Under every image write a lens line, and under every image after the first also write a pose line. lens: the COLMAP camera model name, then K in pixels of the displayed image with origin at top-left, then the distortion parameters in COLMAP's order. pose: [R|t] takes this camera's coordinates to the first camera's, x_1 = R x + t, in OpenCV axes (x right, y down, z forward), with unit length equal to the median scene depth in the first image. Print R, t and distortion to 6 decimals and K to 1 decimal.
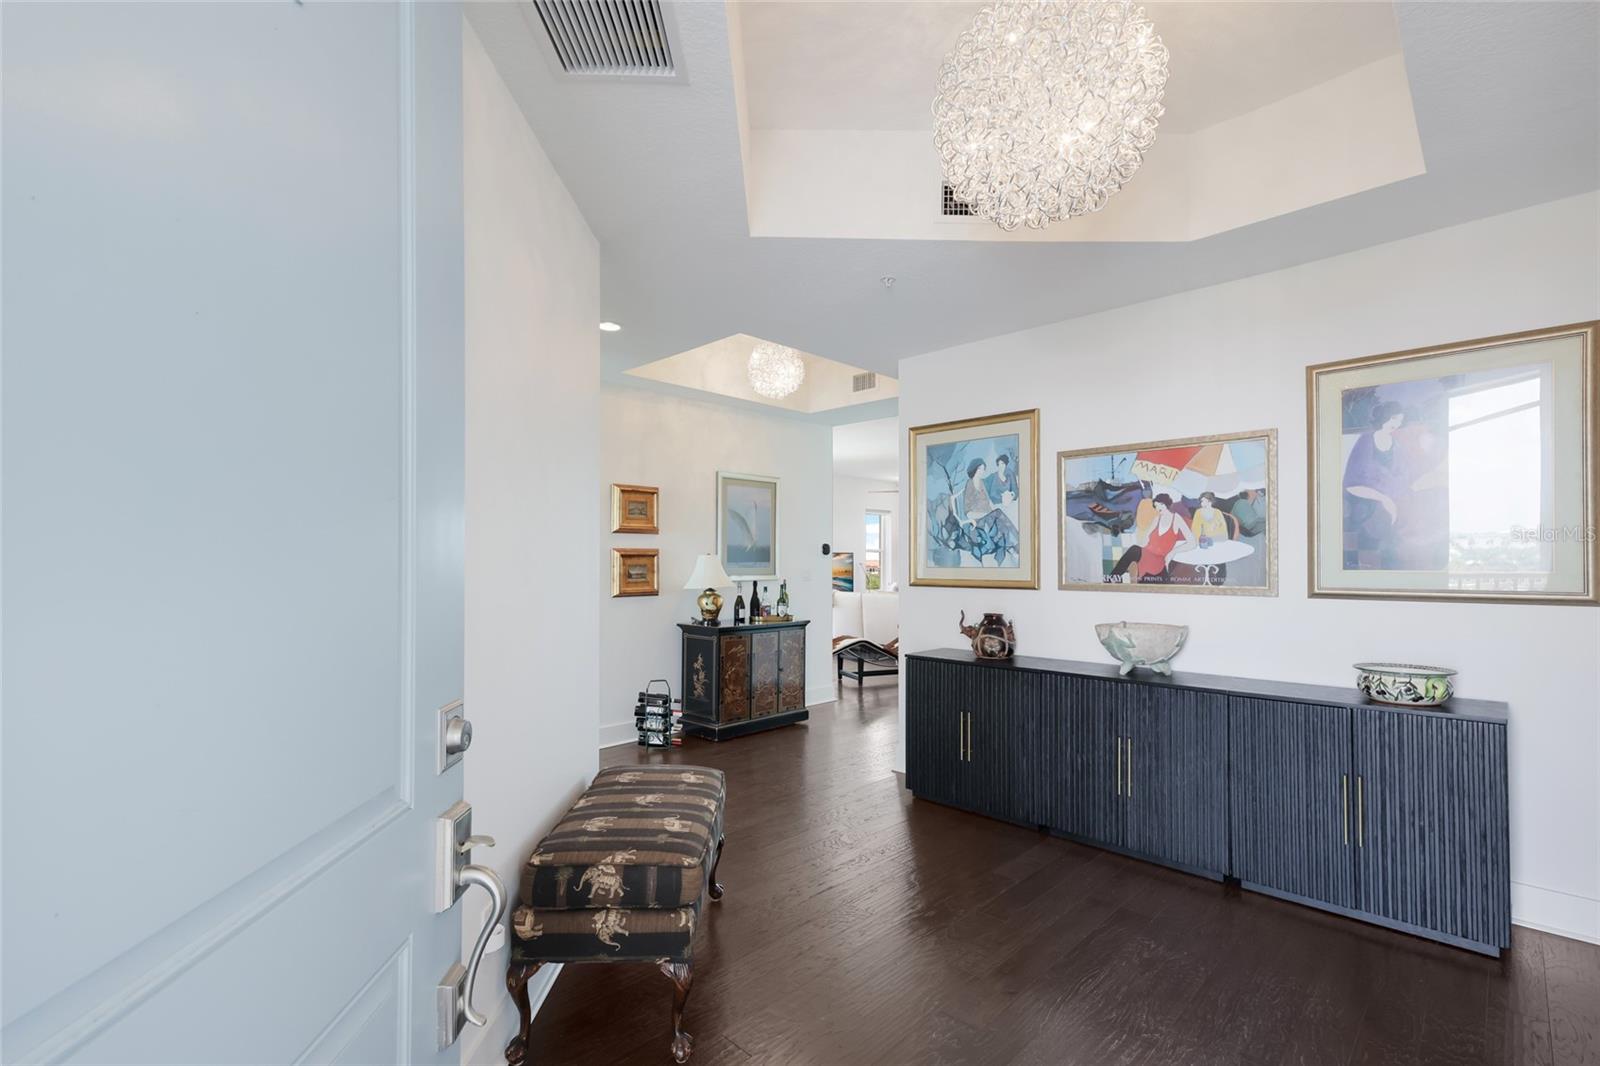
lens RADIAL K [[713.6, 0, 798.5], [0, 713.6, 574.6], [0, 0, 1]] dist [0.037529, 0.000197]
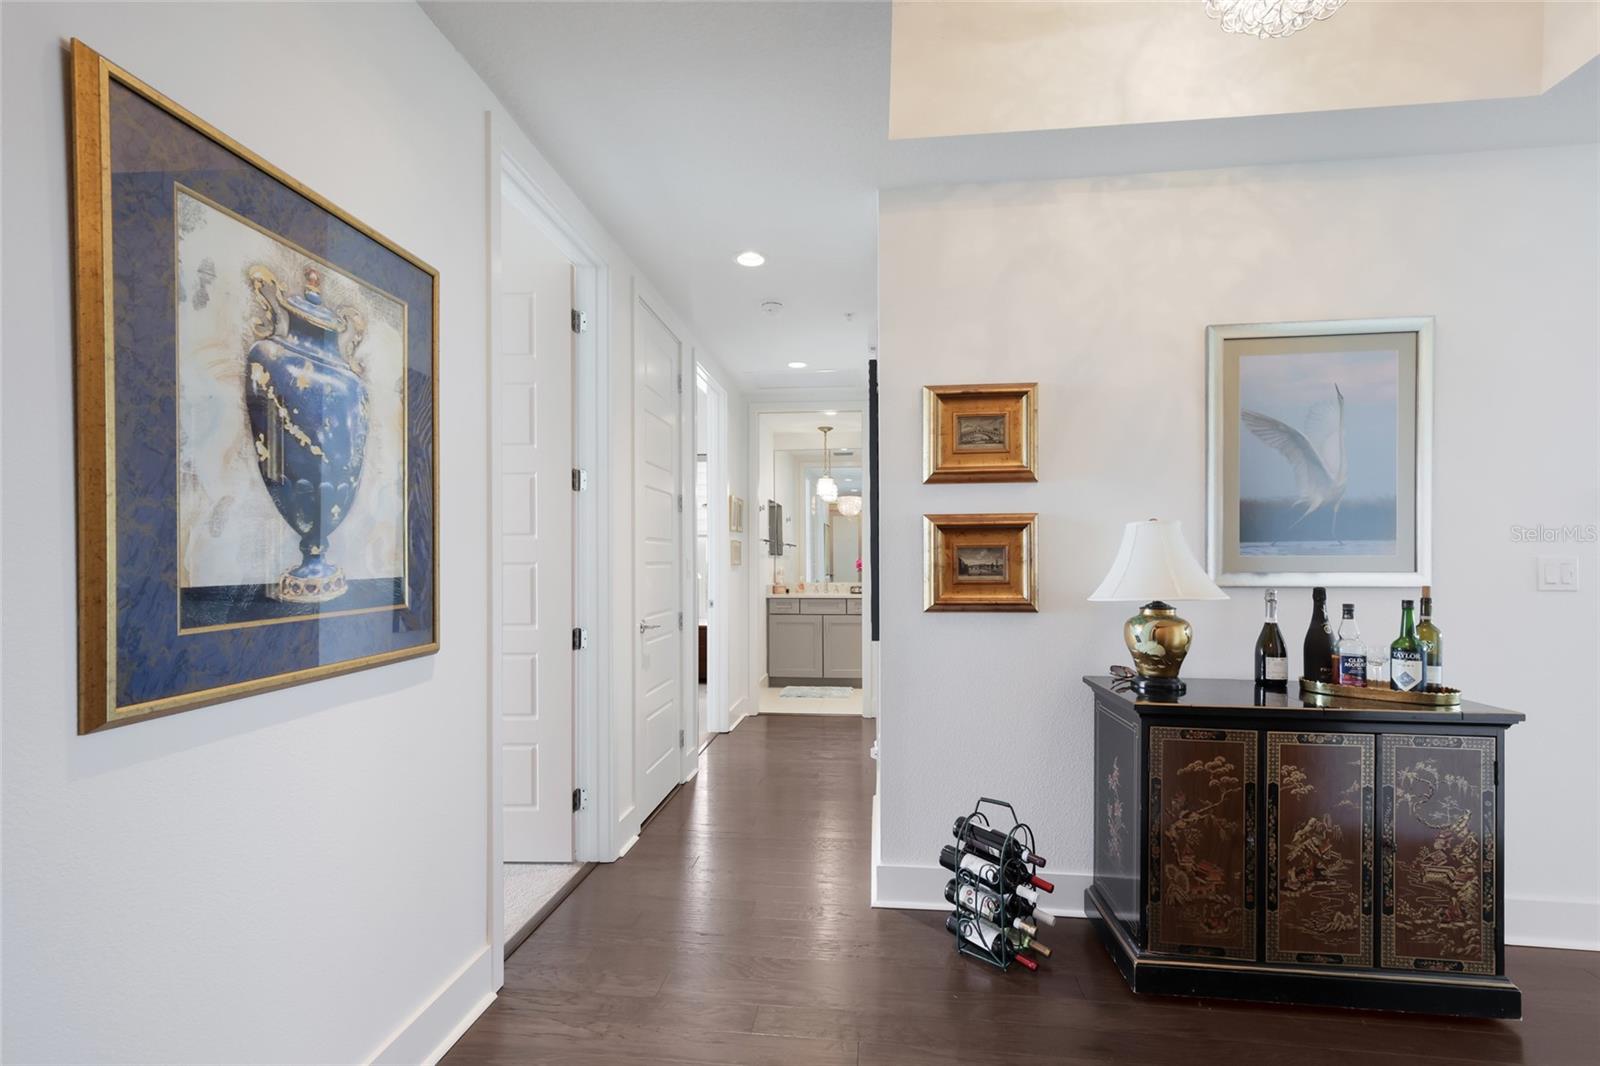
lens RADIAL K [[721.4, 0, 800.4], [0, 721.4, 564.5], [0, 0, 1]] dist [0.001620, 0.006282]
pose [[0.609851, -0.002191, -0.792513, 0.083406], [-0.016030, 0.999758, -0.015099, 0.007206], [0.792354, 0.021912, 0.609668, 0.580475]]
